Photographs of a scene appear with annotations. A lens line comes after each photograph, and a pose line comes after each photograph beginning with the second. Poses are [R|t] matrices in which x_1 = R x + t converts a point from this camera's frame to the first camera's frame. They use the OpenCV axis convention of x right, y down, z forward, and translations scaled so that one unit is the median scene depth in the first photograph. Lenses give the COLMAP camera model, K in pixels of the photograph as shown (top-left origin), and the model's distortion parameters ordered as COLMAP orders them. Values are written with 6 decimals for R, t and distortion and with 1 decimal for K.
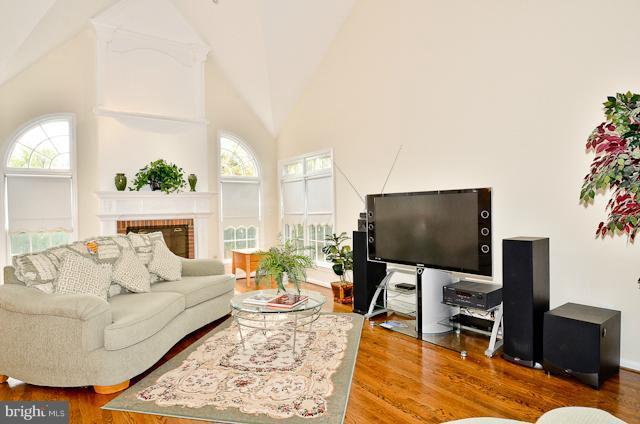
lens RADIAL K [[367.6, 0, 308.6], [0, 367.6, 211.0], [0, 0, 1]] dist [-0.021134, -0.000052]
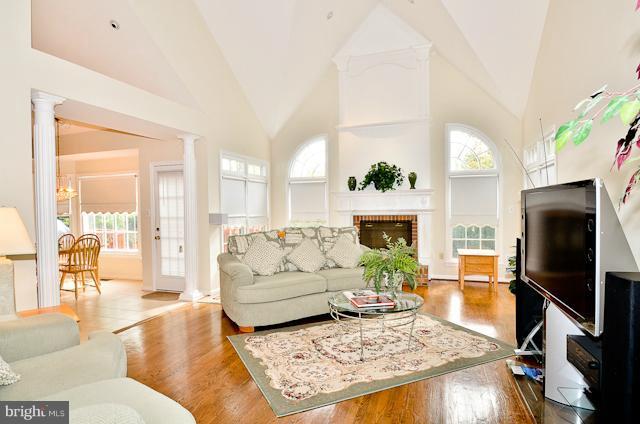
lens RADIAL K [[367.6, 0, 308.6], [0, 367.6, 211.0], [0, 0, 1]] dist [-0.021134, -0.000052]
pose [[0.565542, 0.018711, -0.824507, 0.466193], [0.000016, 0.999742, 0.022699, -0.017410], [0.824719, -0.012850, 0.565396, 0.204177]]
